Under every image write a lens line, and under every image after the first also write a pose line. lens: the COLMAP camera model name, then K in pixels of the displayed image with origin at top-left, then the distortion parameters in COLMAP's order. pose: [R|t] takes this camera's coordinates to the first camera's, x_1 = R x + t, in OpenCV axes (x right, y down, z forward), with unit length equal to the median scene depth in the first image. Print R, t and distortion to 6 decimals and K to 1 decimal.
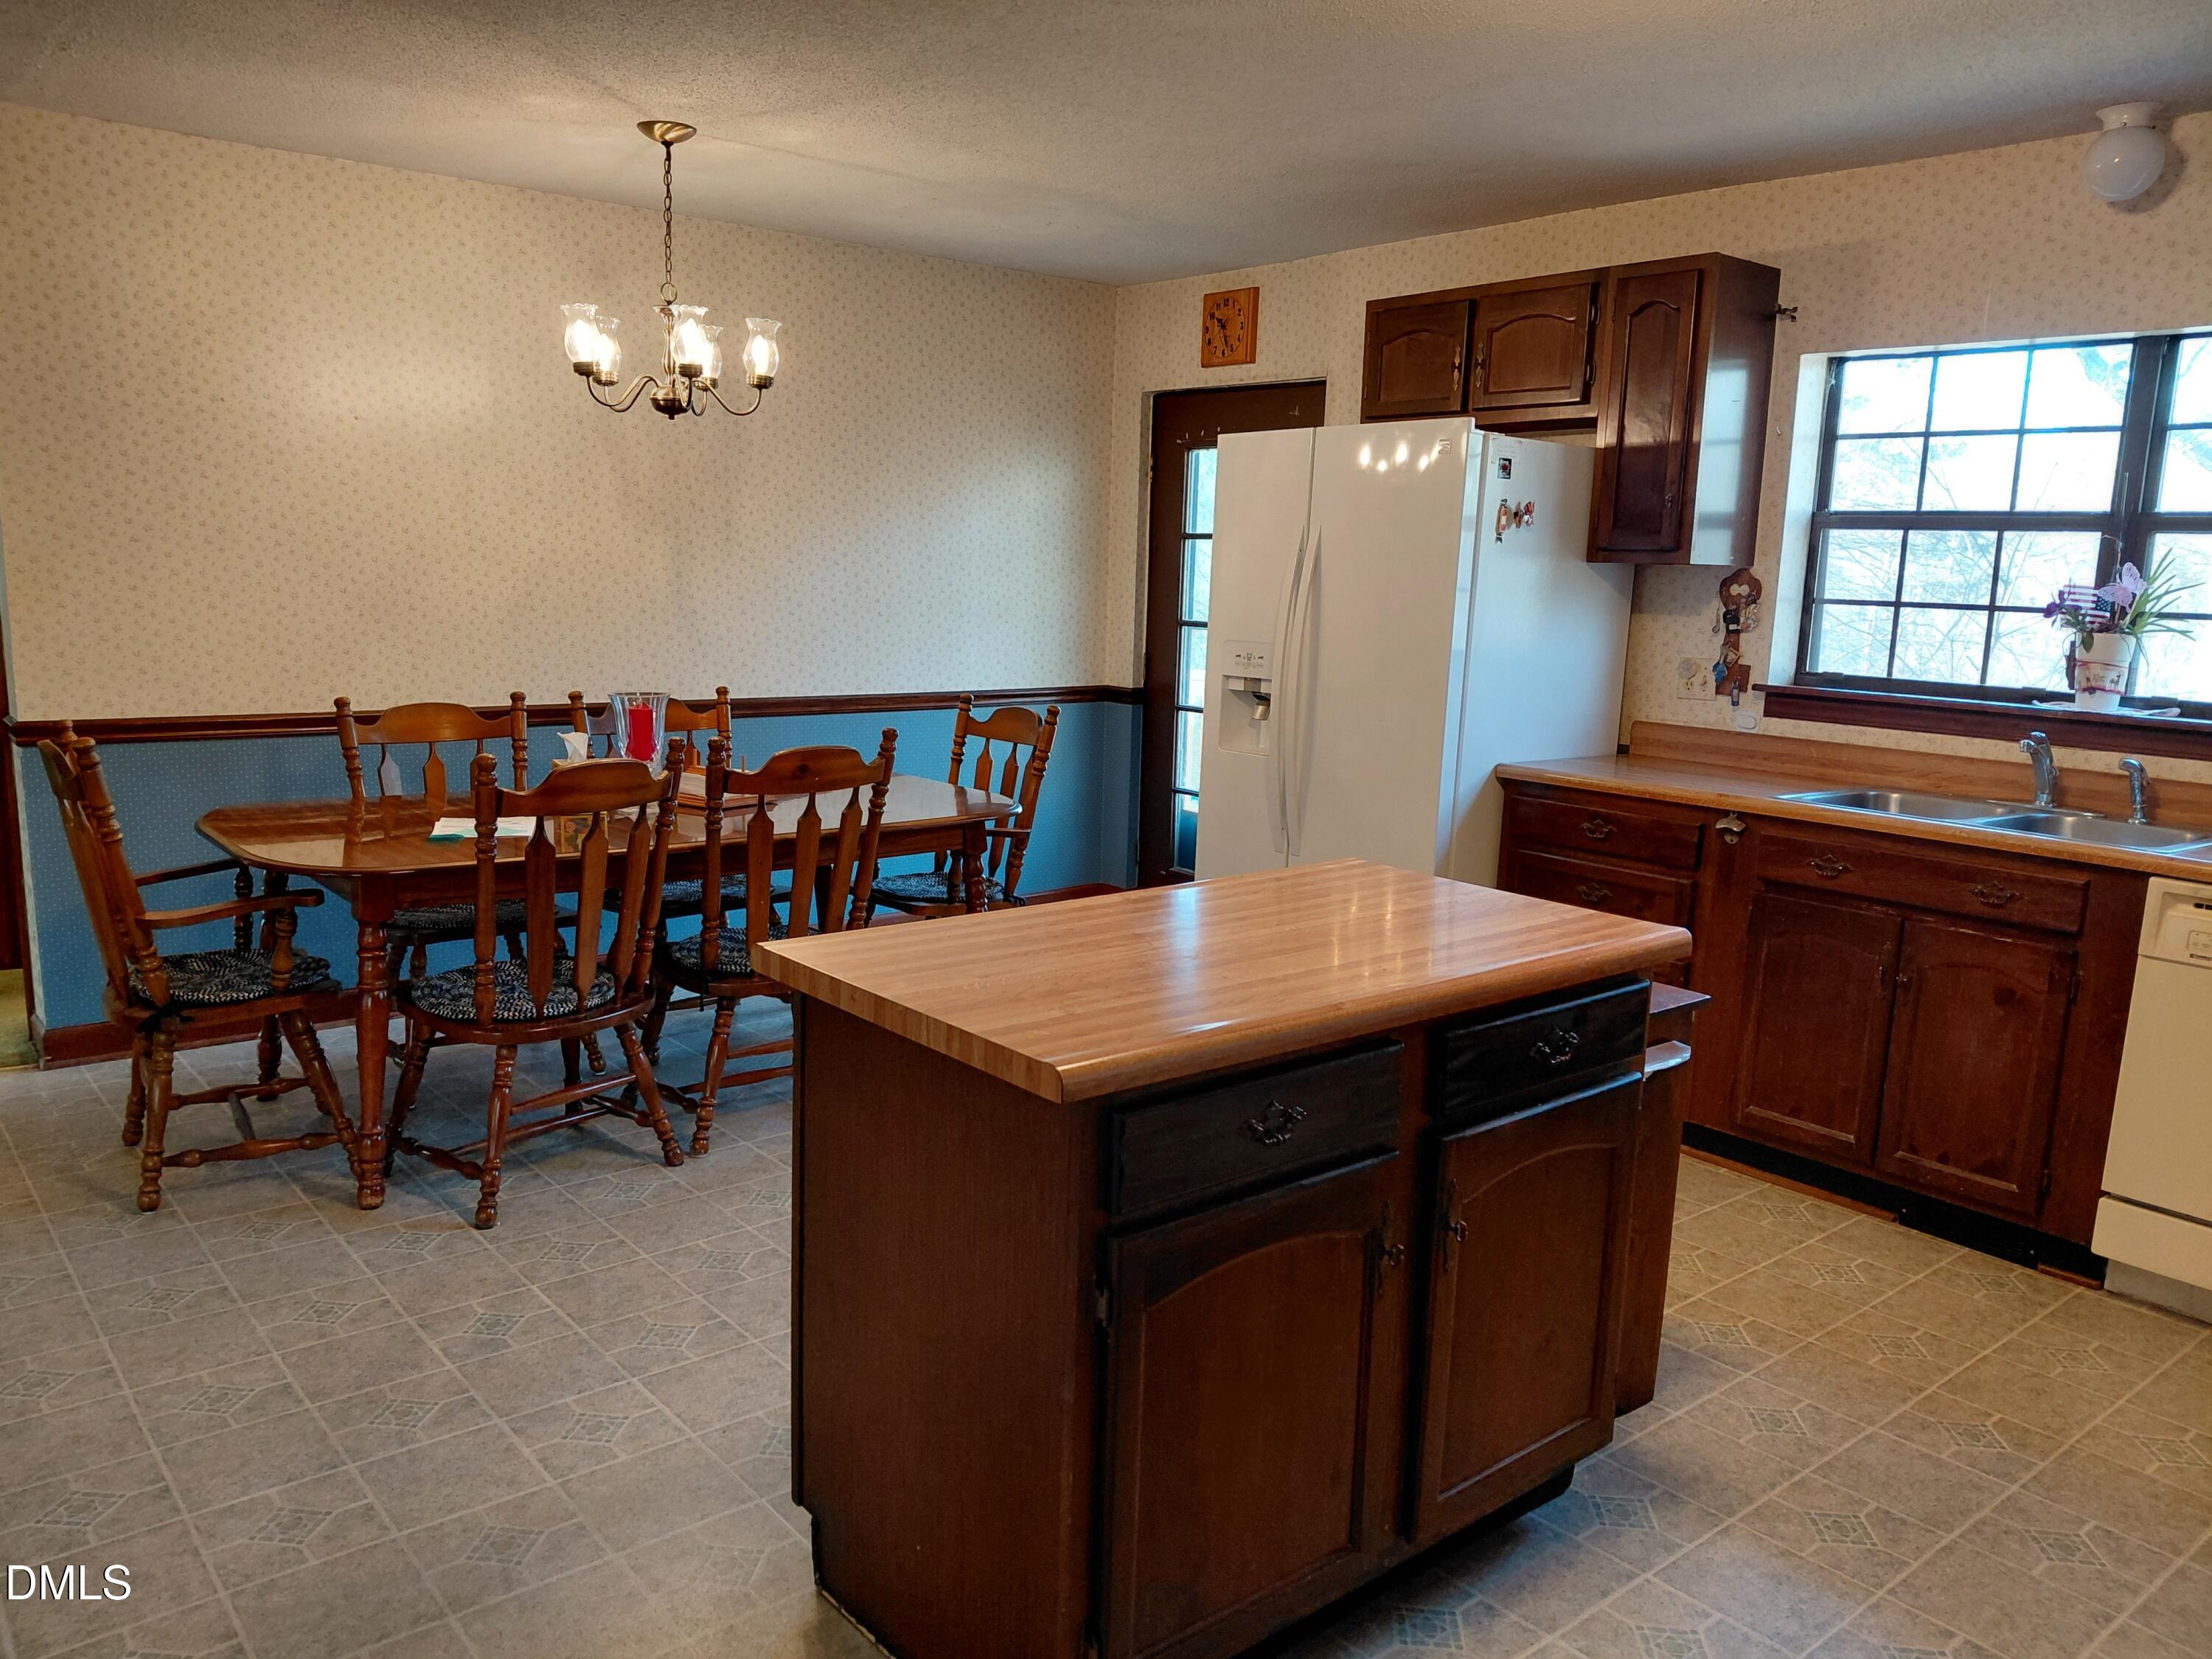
lens RADIAL K [[1651.2, 0, 1101.5], [0, 1651.2, 833.1], [0, 0, 1]] dist [-0.001700, 0.006977]
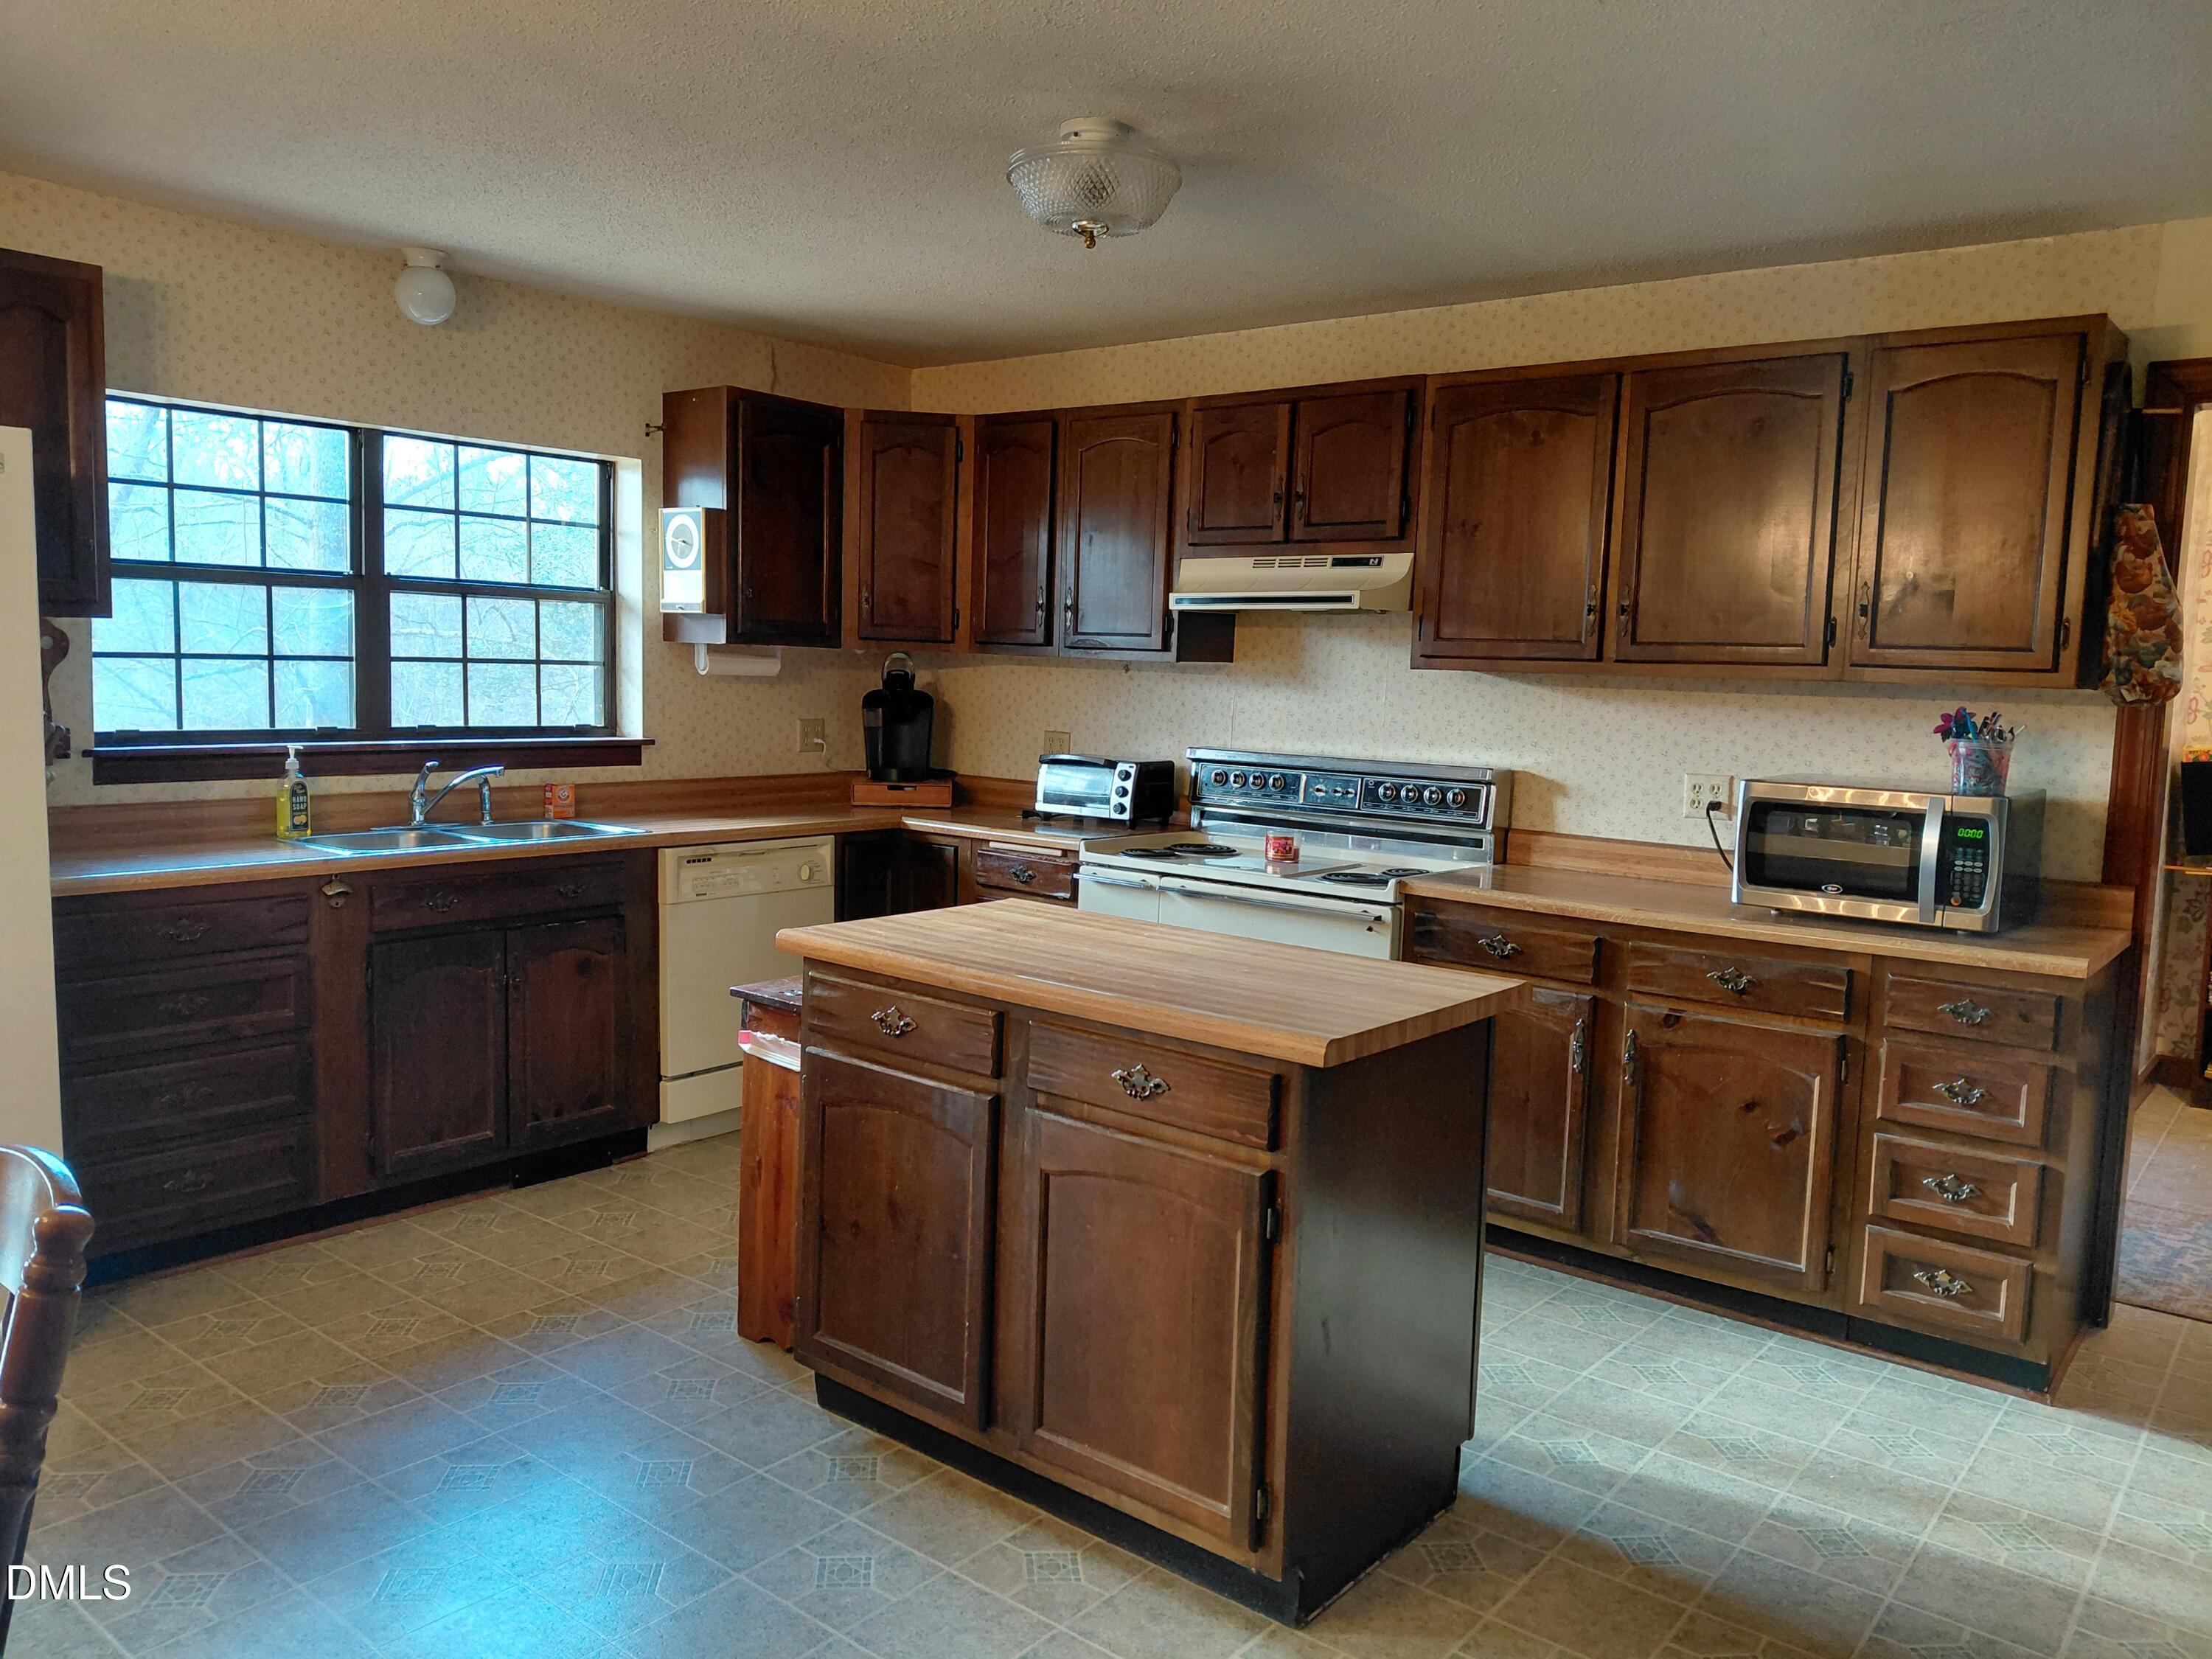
lens RADIAL K [[1651.2, 0, 1101.5], [0, 1651.2, 826.6], [0, 0, 1]] dist [-0.001700, 0.006977]
pose [[-0.179434, -0.140500, 0.973685, -0.662942], [0.130357, 0.977626, 0.165091, -0.145822], [-0.975095, 0.156550, -0.157104, 0.711144]]
